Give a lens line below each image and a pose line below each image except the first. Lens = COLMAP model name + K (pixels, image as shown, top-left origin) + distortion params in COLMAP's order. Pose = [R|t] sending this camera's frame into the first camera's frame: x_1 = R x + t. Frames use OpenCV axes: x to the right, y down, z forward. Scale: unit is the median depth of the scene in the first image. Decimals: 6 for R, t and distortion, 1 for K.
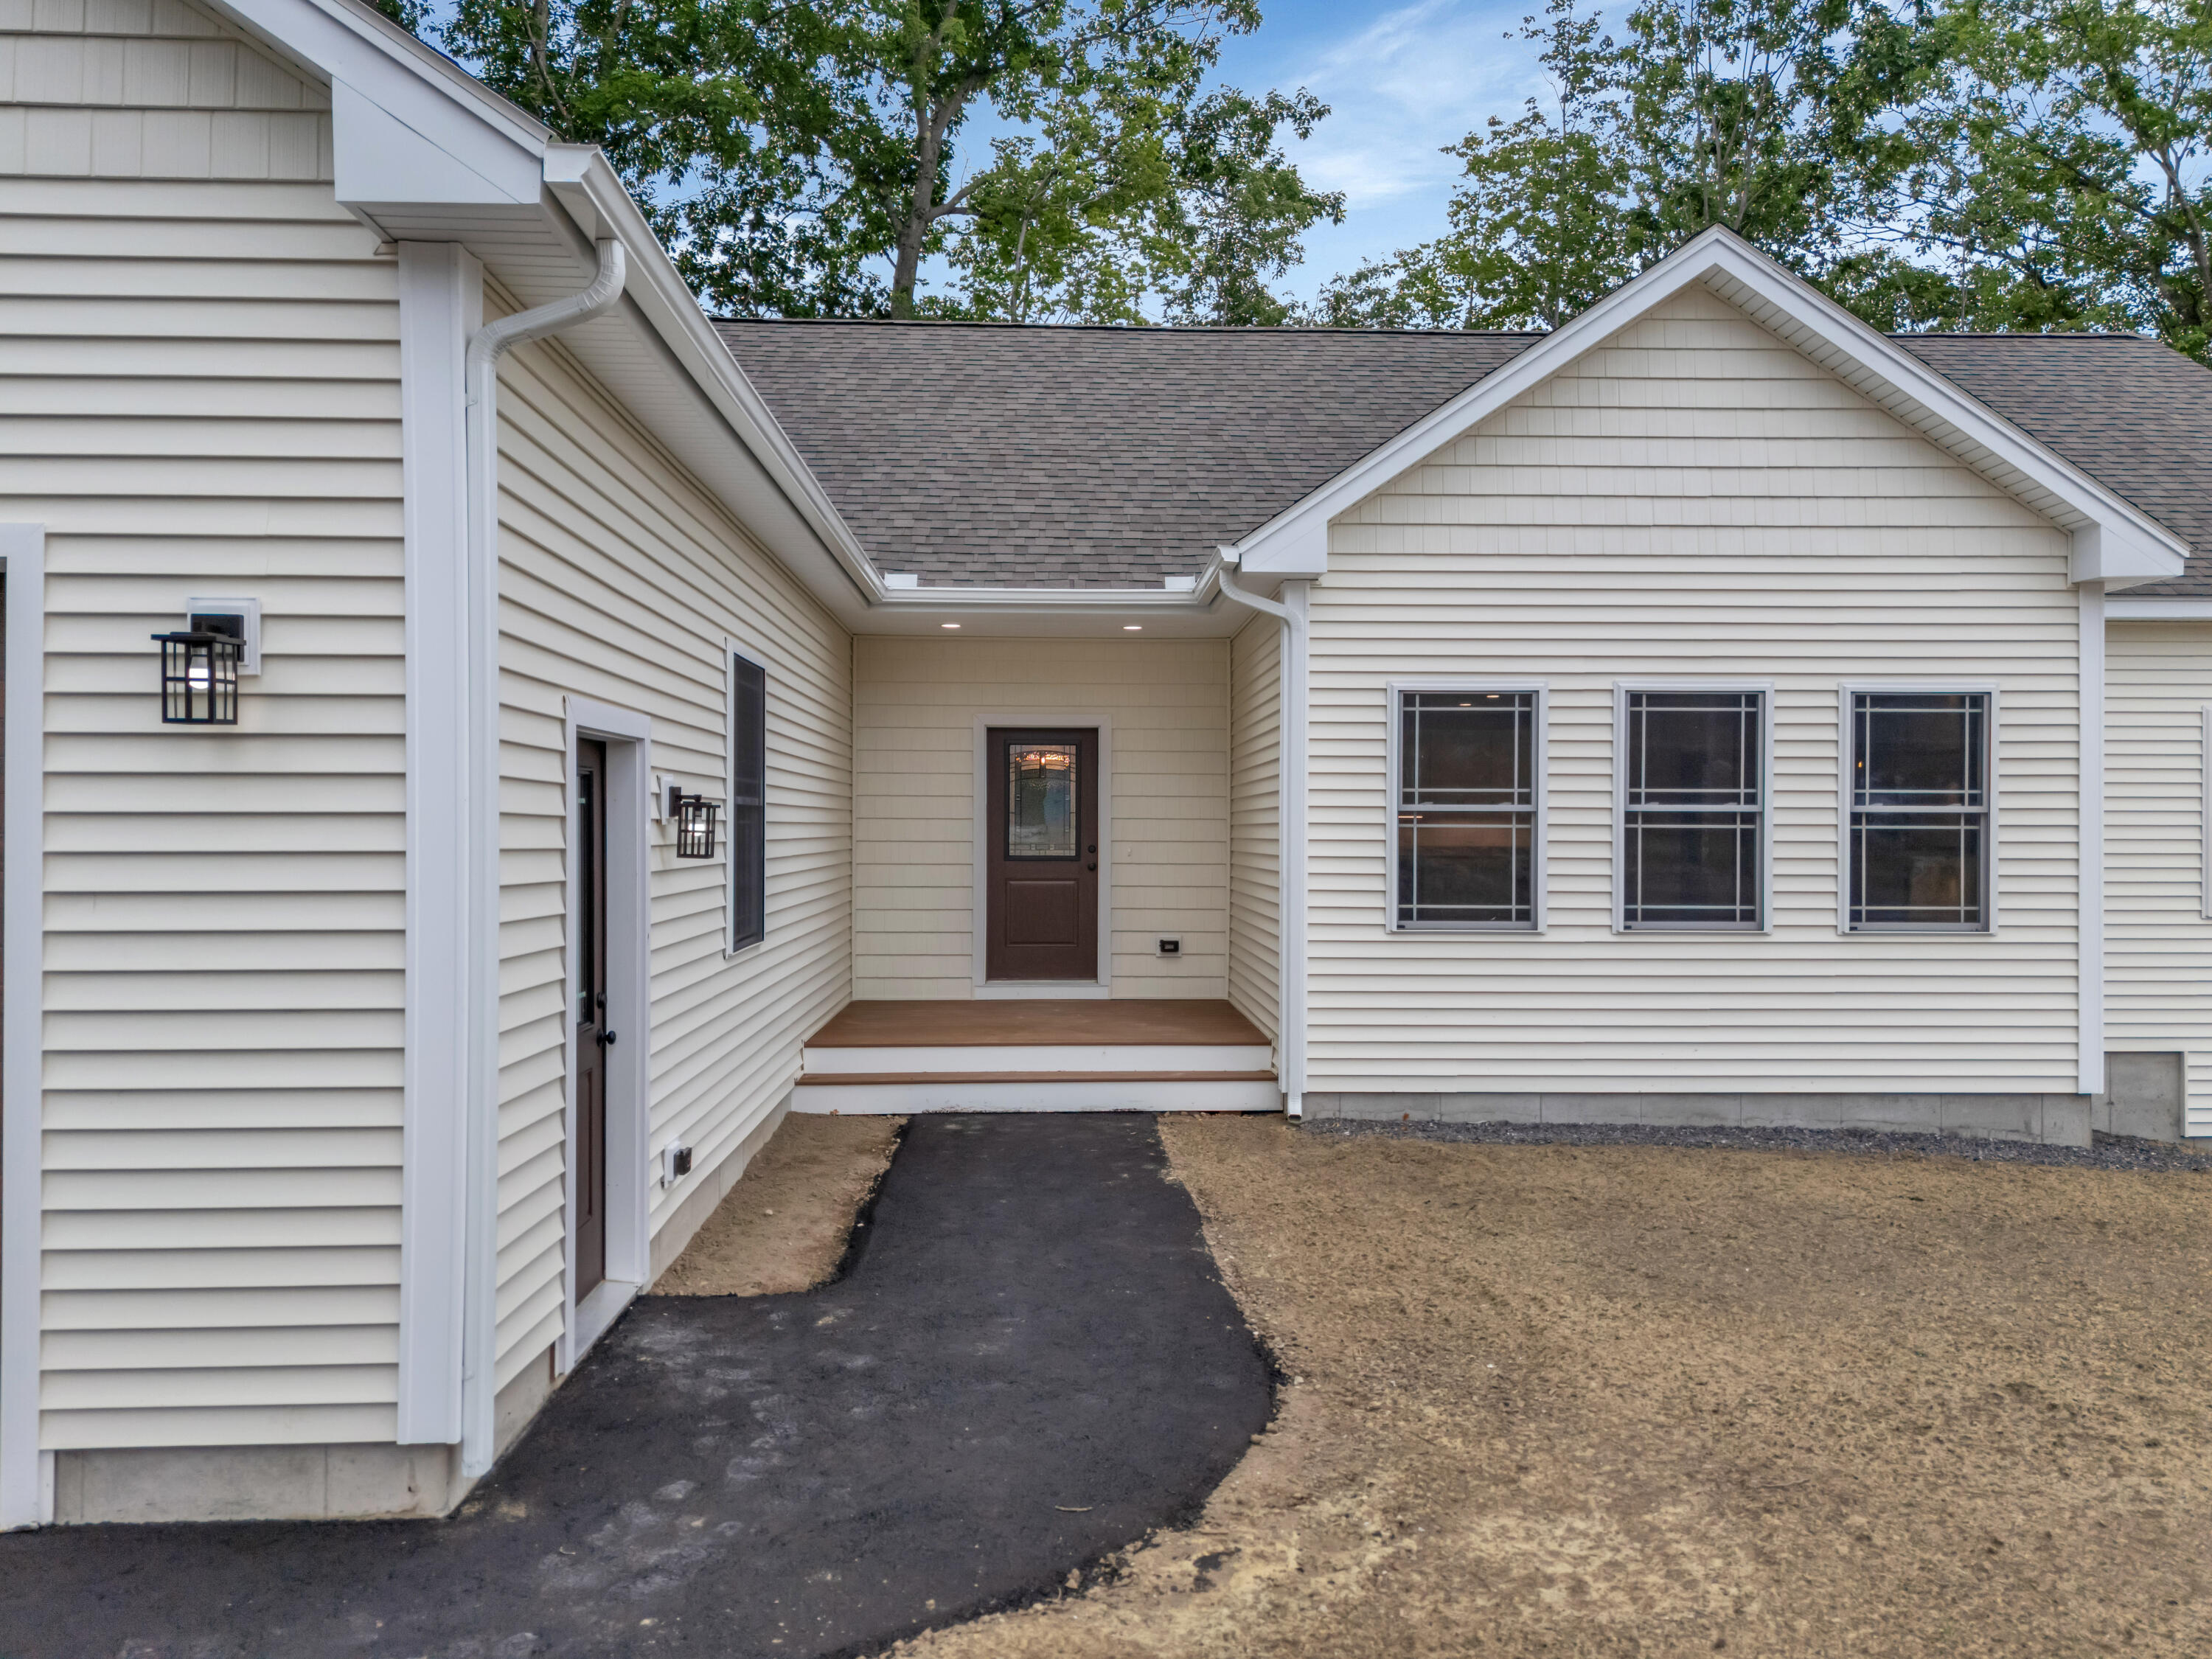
lens RADIAL K [[1542.2, 0, 1089.9], [0, 1542.2, 836.3], [0, 0, 1]] dist [0.042362, -0.010505]
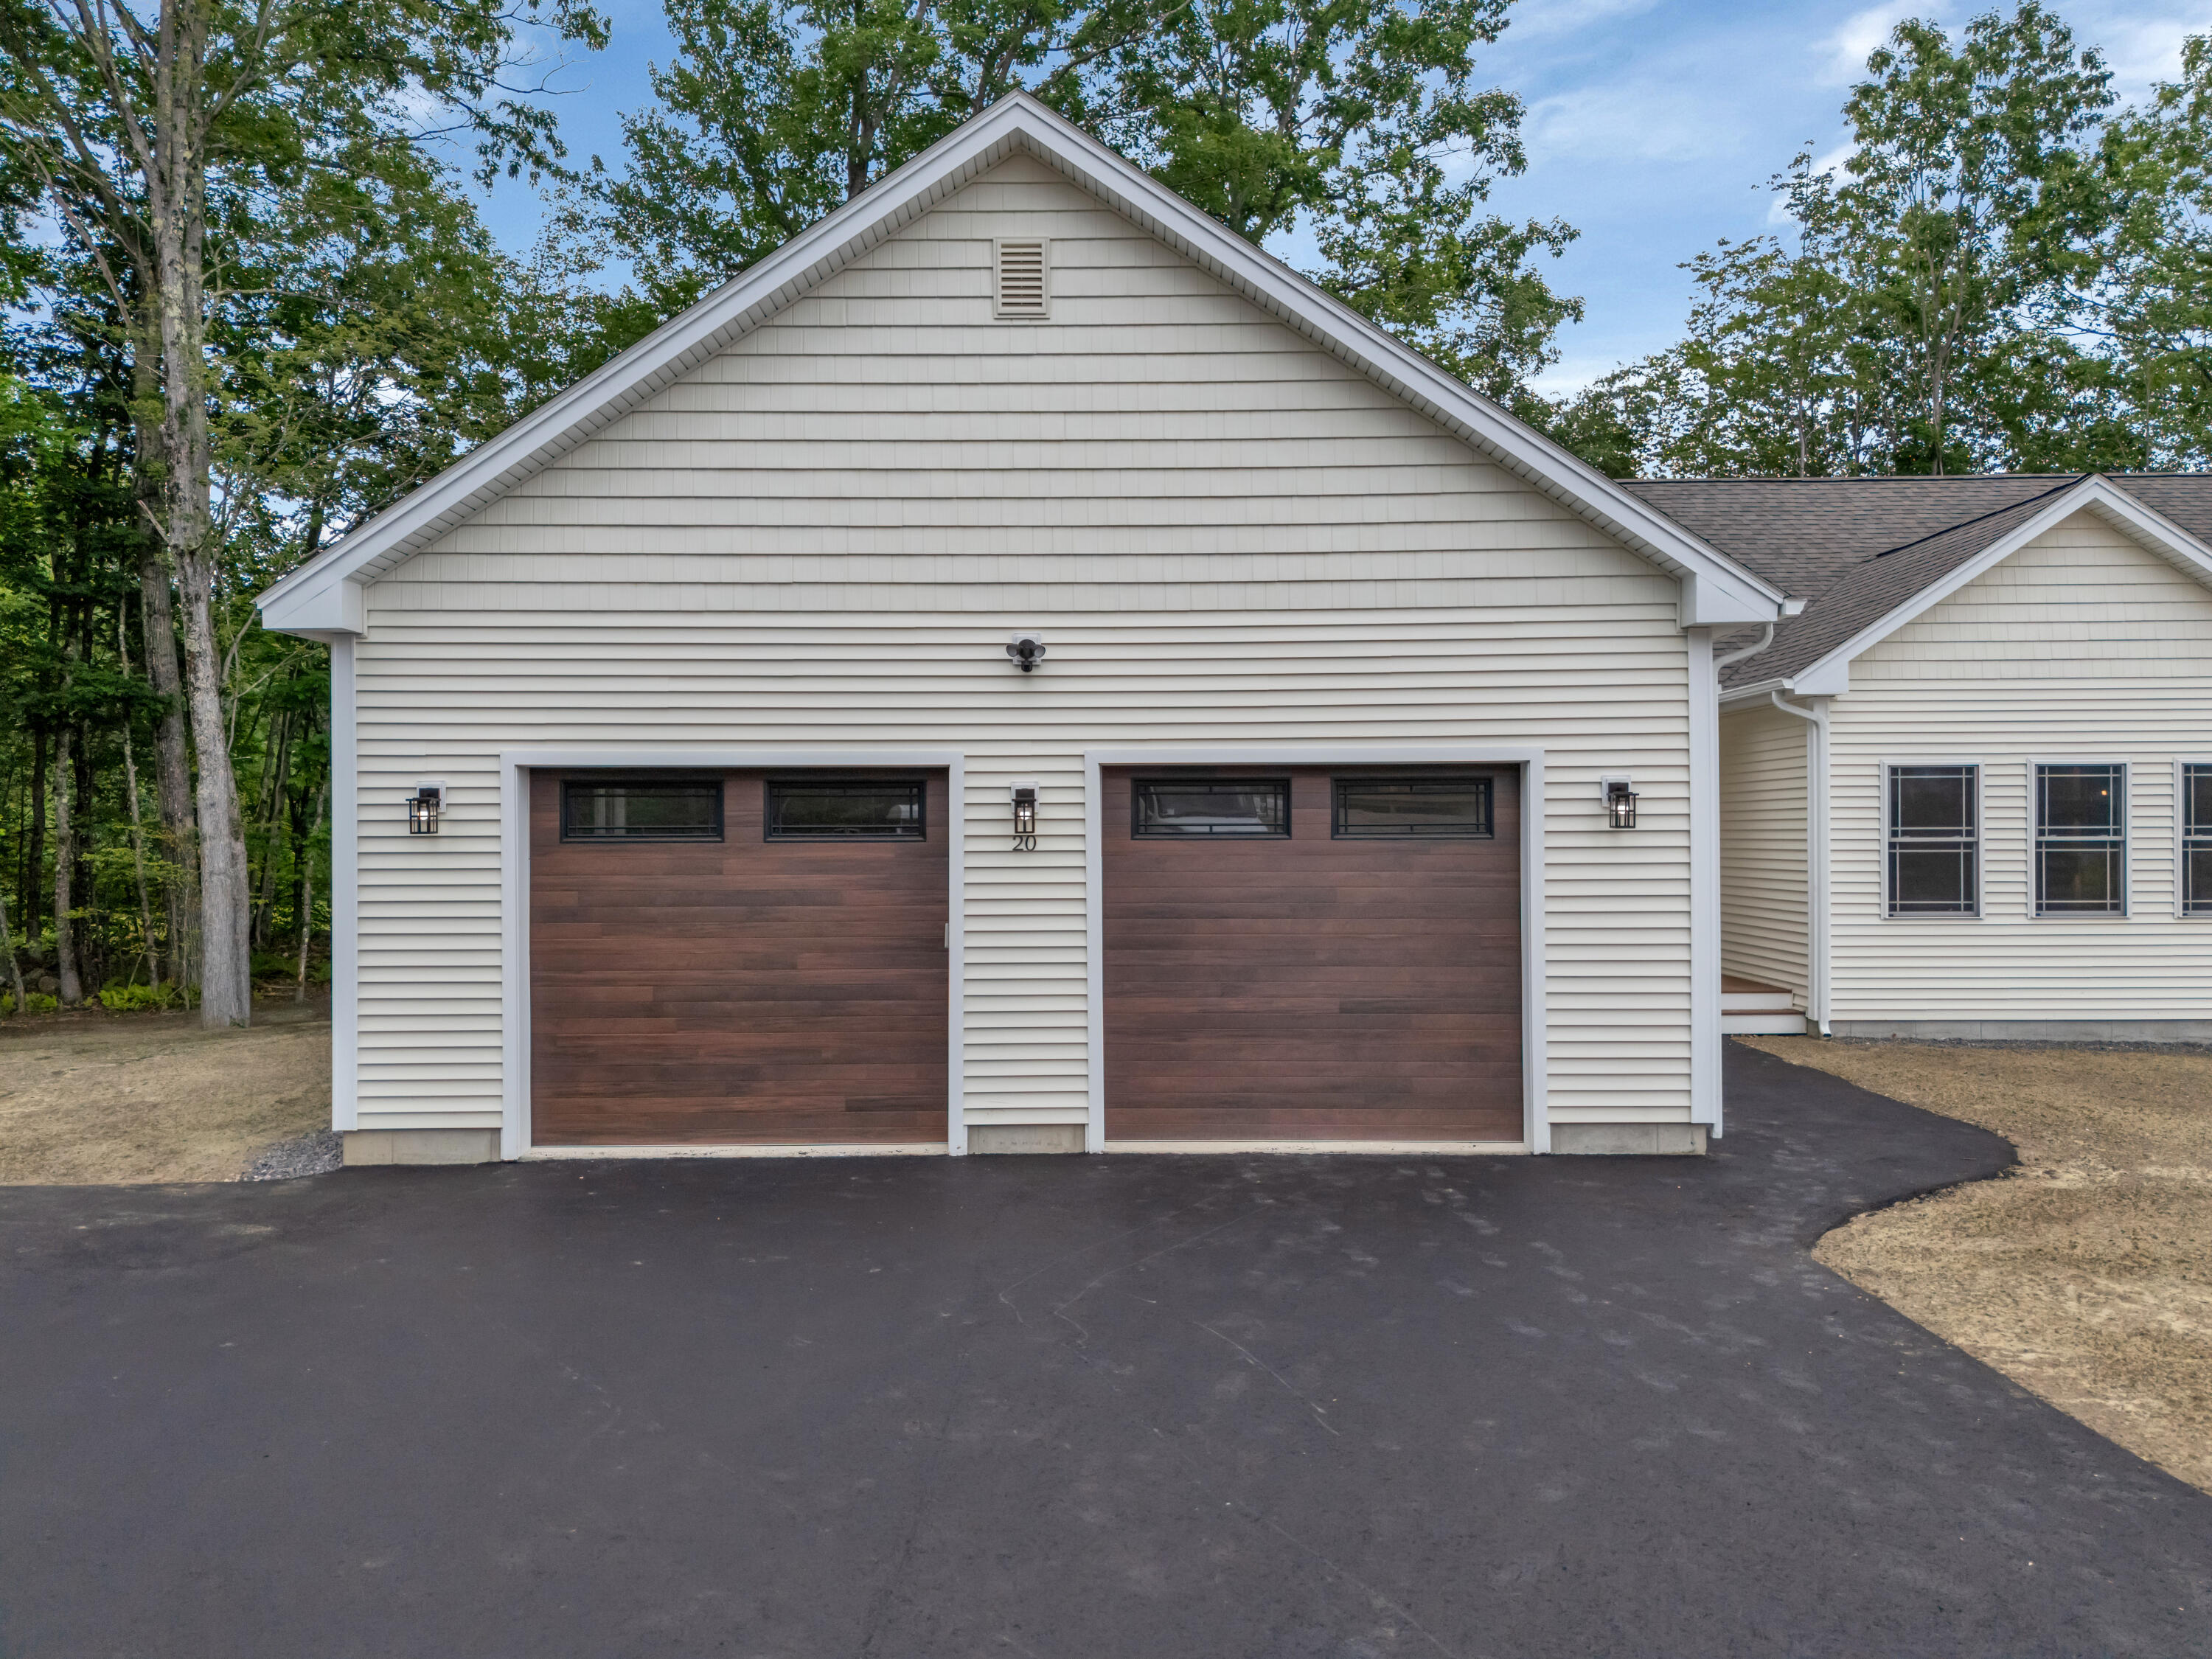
lens RADIAL K [[1542.2, 0, 1108.1], [0, 1542.2, 835.0], [0, 0, 1]] dist [0.042362, -0.010505]
pose [[0.999453, -0.007788, -0.032147, -0.541799], [0.007655, 0.999962, -0.004258, -0.022453], [0.032179, 0.004010, 0.999474, -0.613509]]
